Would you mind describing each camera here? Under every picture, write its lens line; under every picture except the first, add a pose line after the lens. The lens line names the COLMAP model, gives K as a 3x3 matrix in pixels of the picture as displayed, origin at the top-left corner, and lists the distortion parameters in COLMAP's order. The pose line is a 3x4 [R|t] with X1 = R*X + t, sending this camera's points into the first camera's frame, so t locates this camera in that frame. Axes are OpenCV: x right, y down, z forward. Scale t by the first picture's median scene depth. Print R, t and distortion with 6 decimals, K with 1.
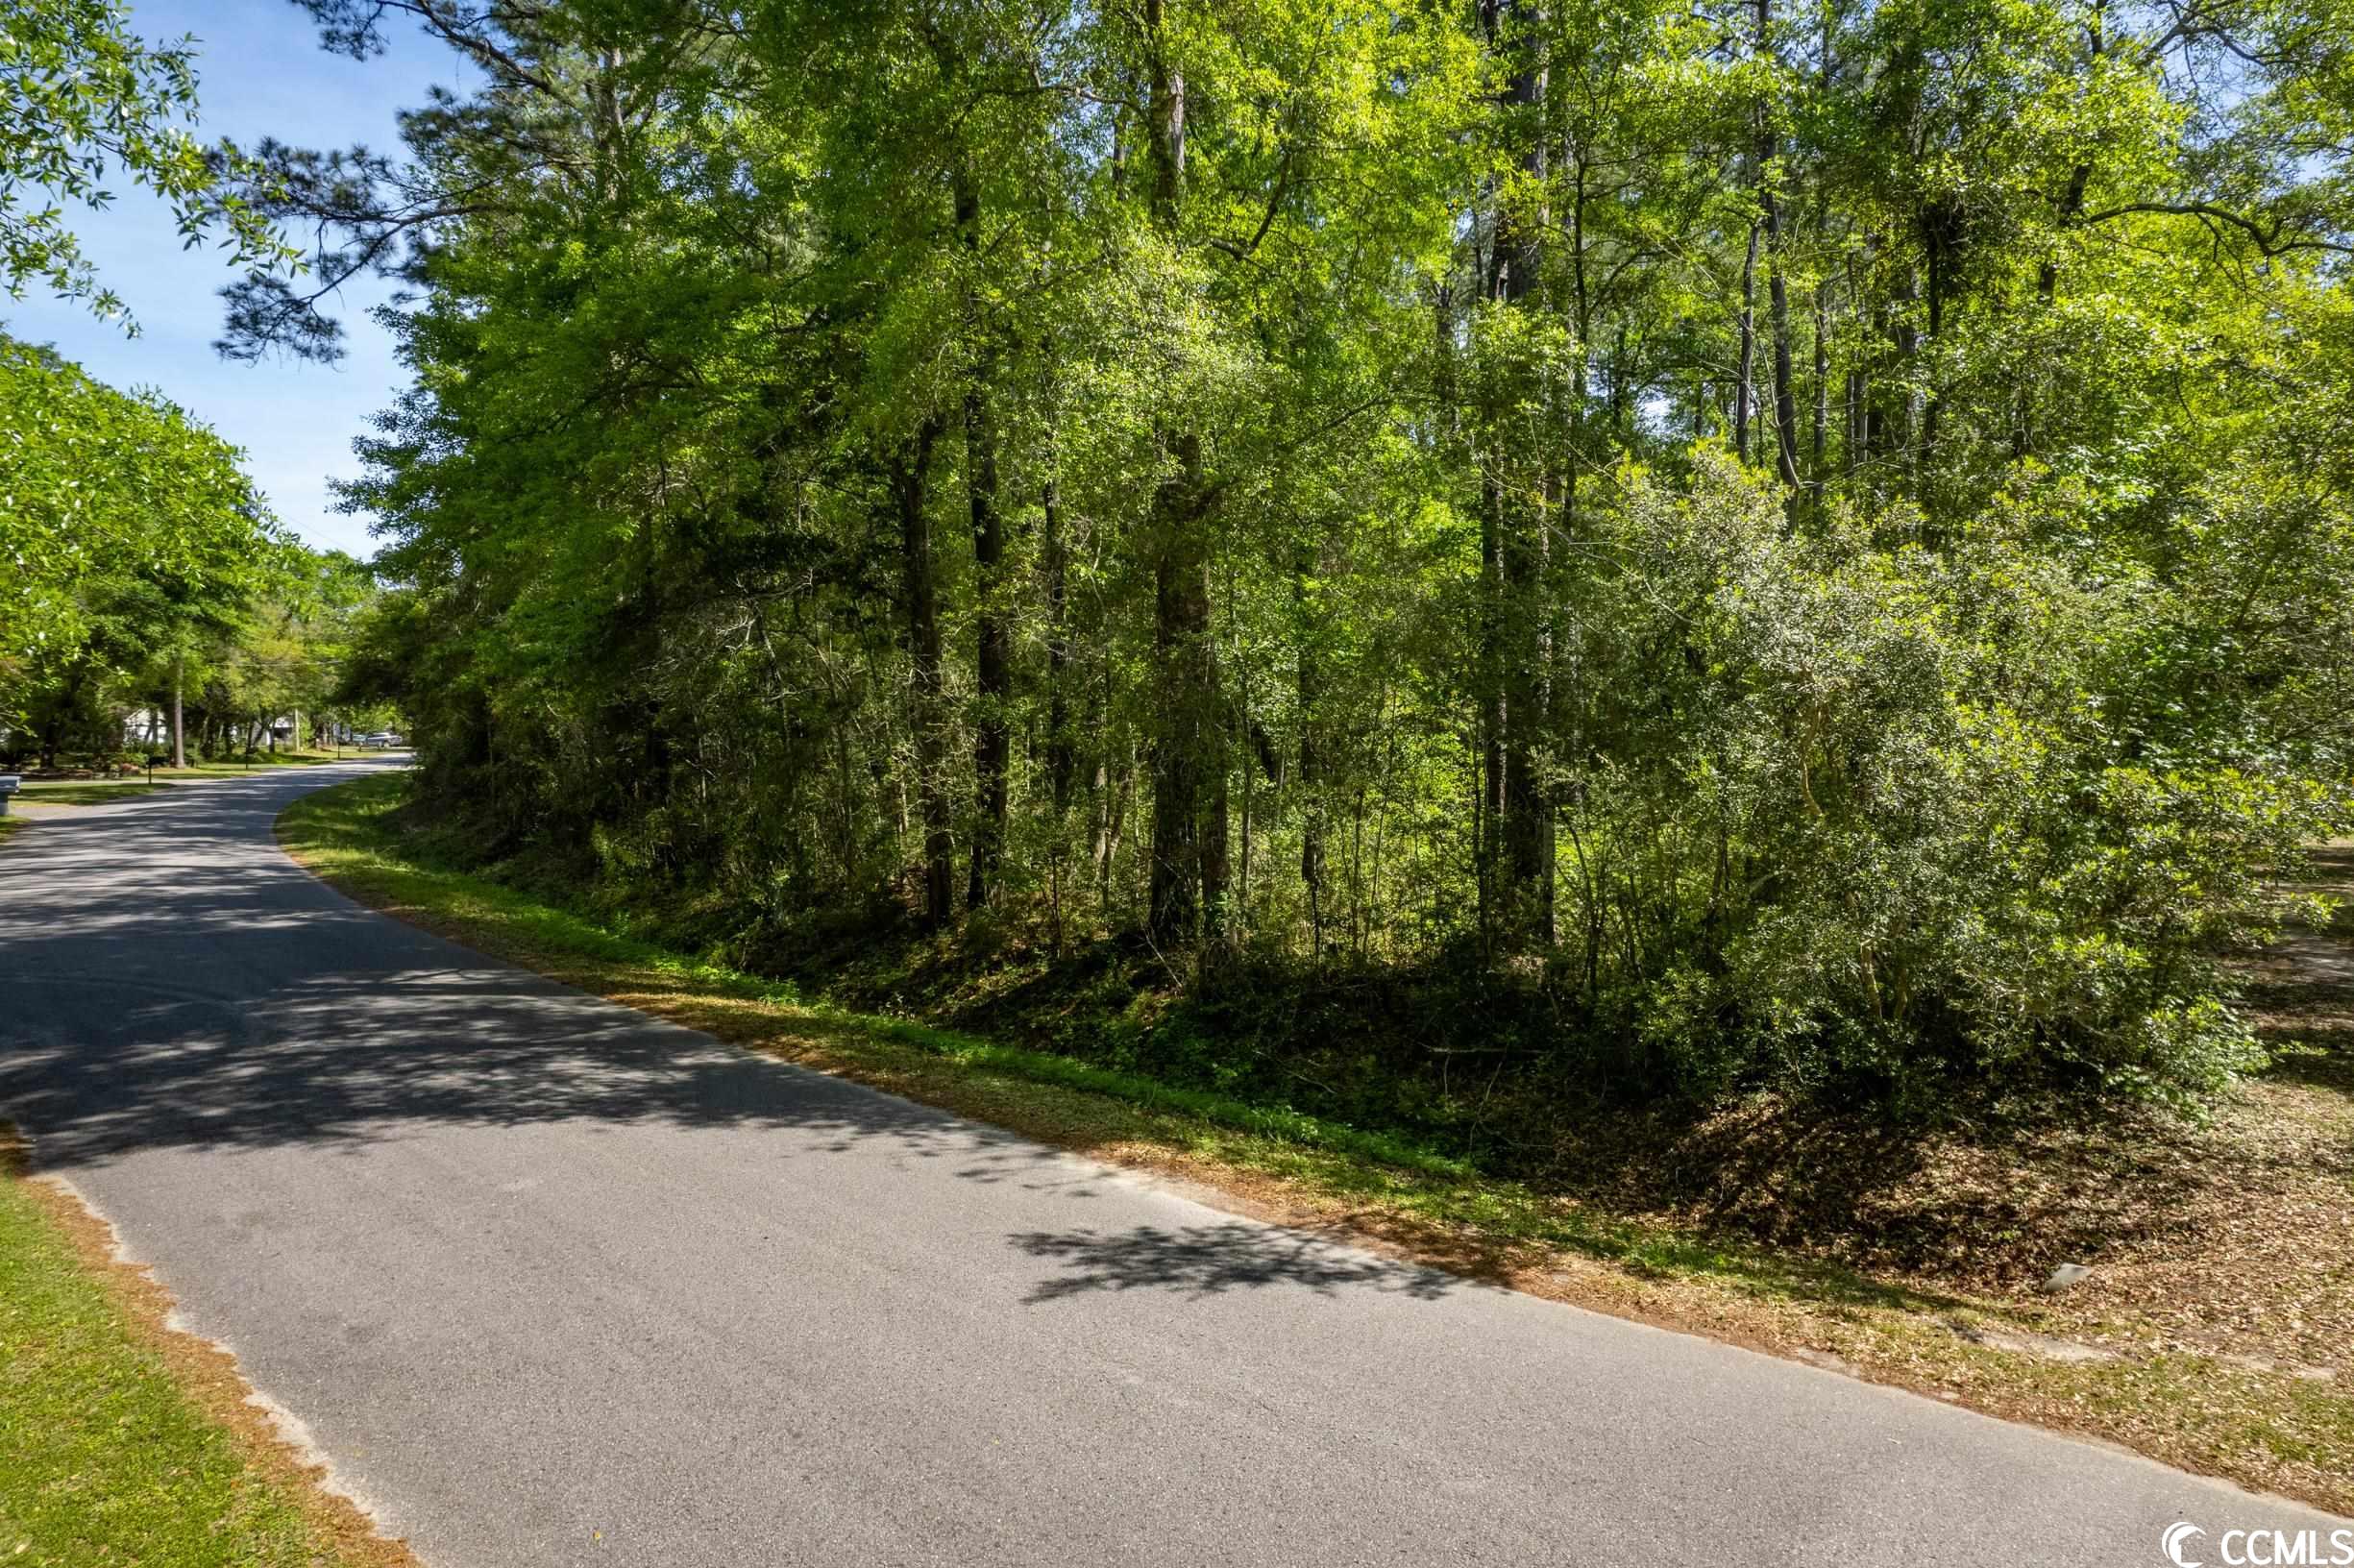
lens RADIAL K [[1547.8, 0, 1179.8], [0, 1547.8, 785.8], [0, 0, 1]] dist [-0.074561, 0.072972]
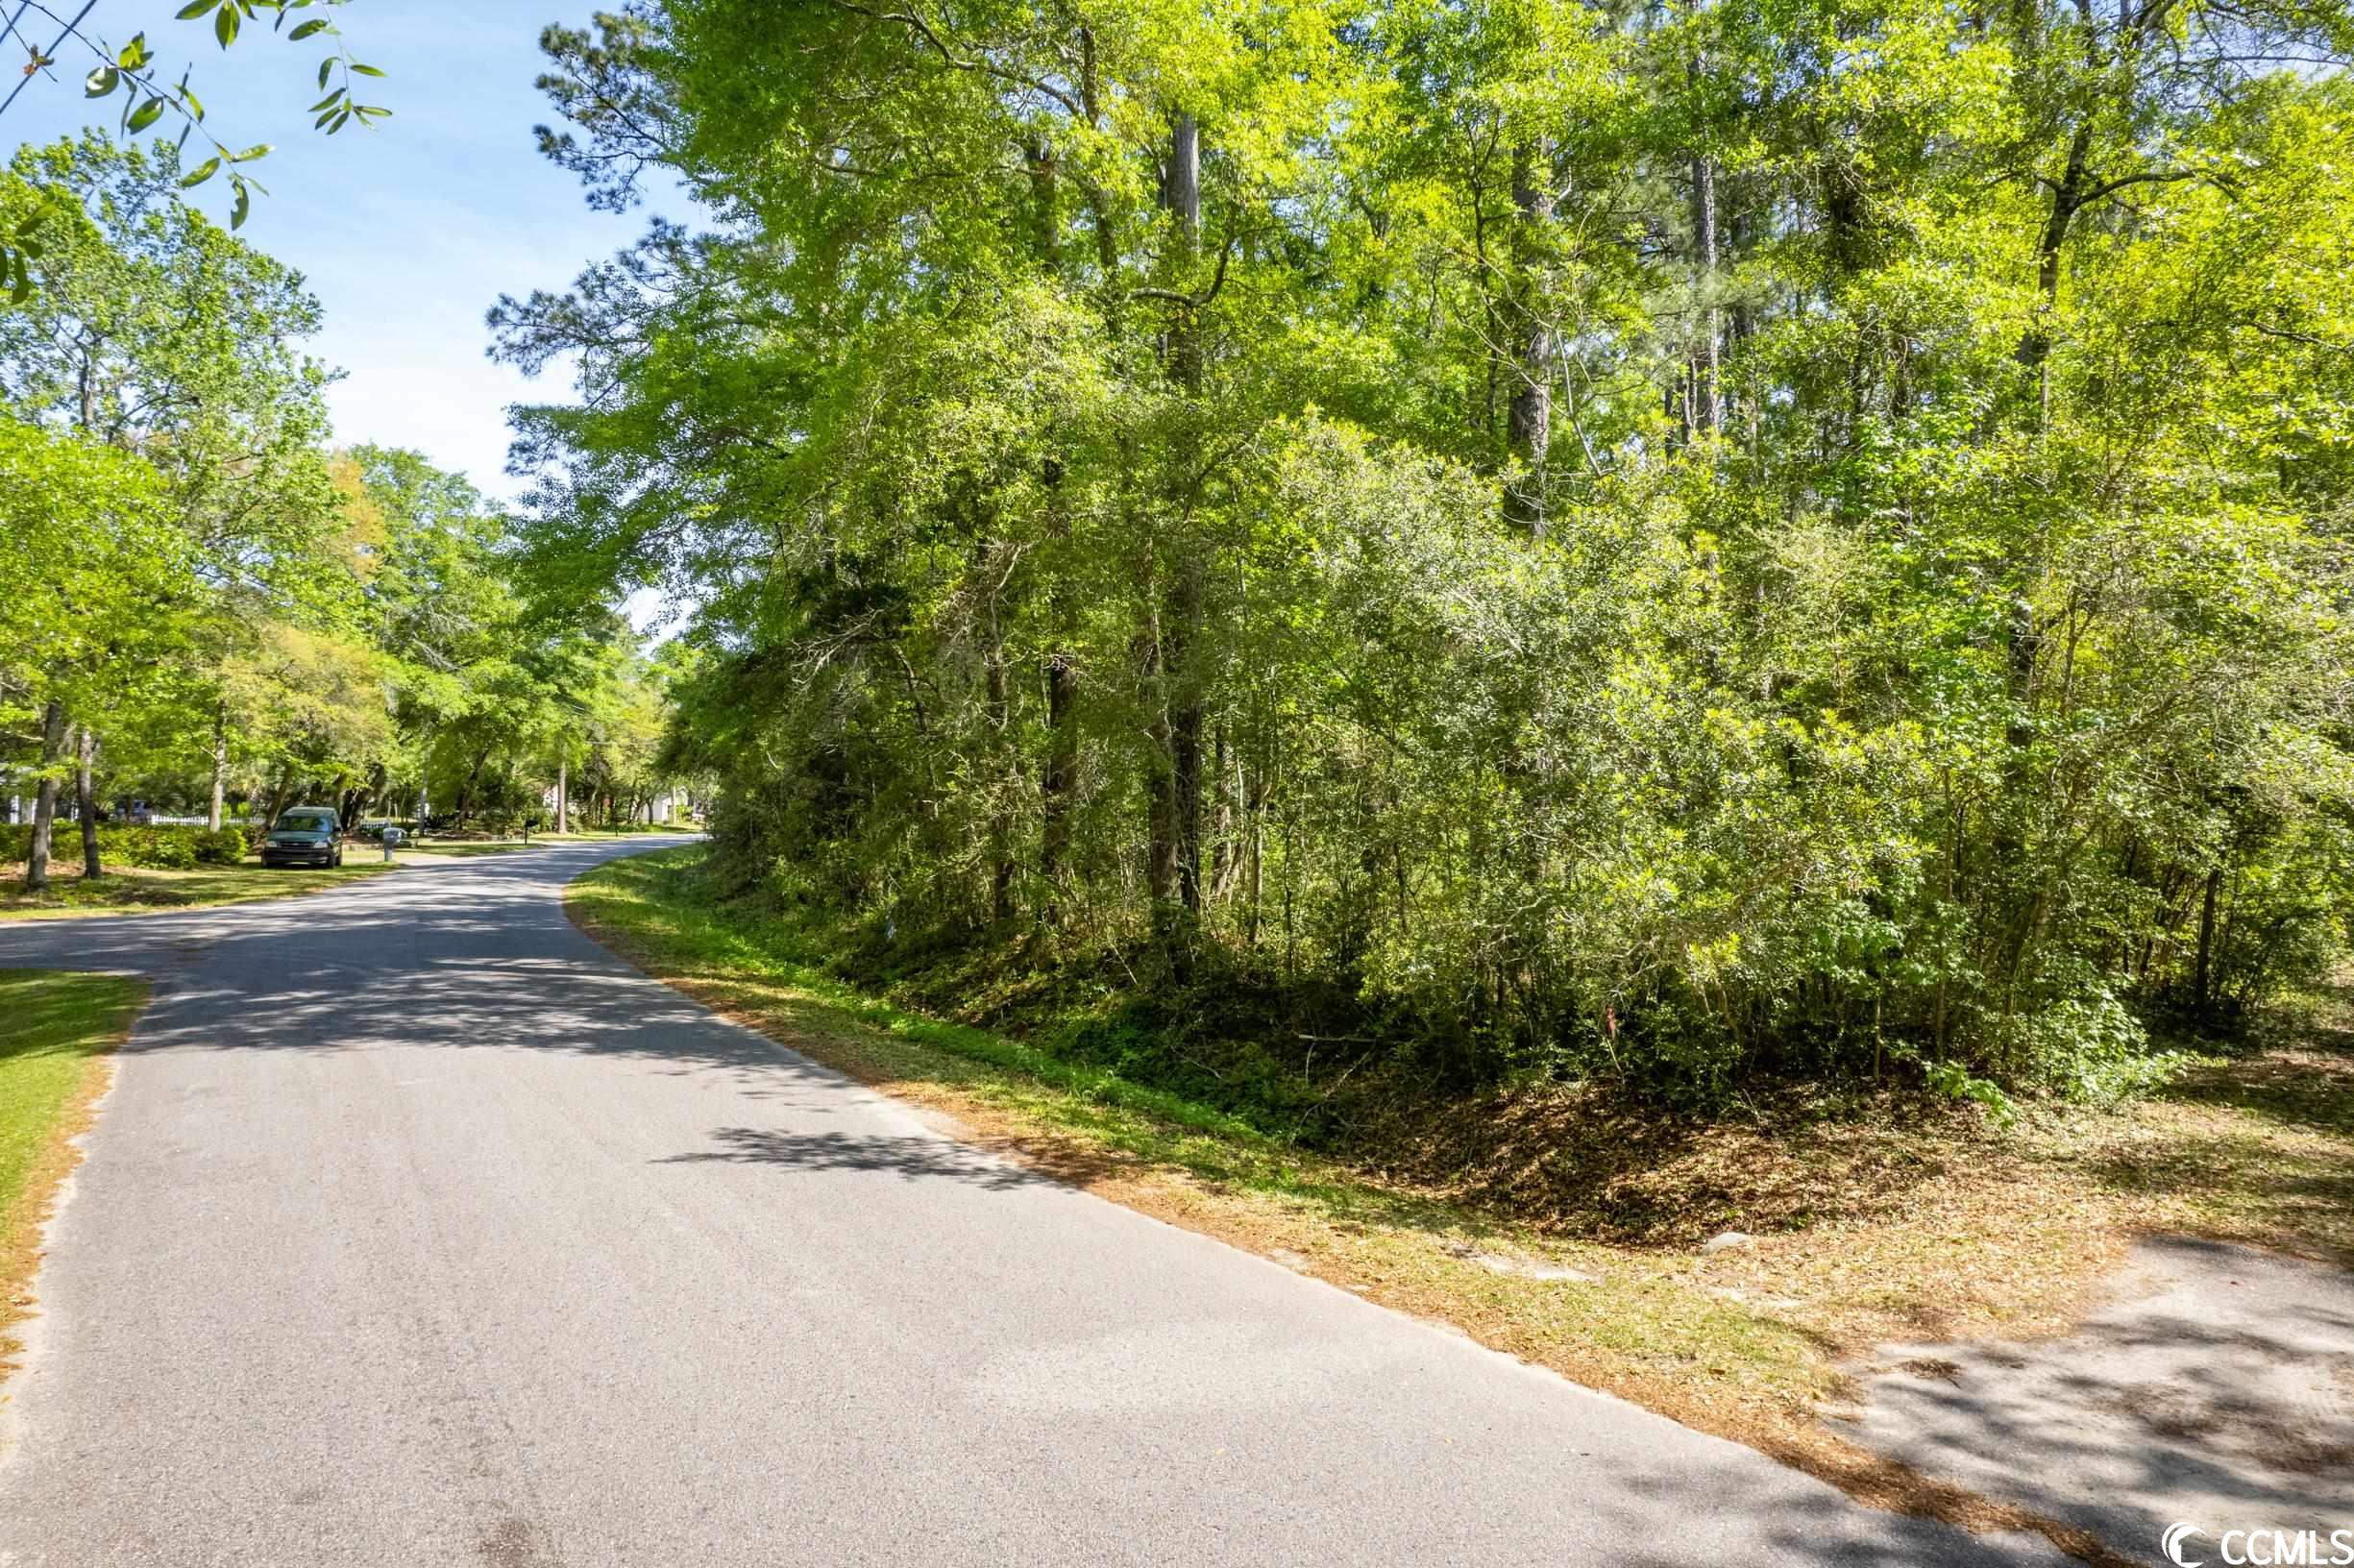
lens RADIAL K [[1547.8, 0, 1179.8], [0, 1547.8, 785.8], [0, 0, 1]] dist [-0.074561, 0.072972]
pose [[0.969100, -0.004088, -0.246635, 0.399298], [-0.010648, 0.998237, -0.058384, 0.075021], [0.246439, 0.059206, 0.967348, -0.040726]]
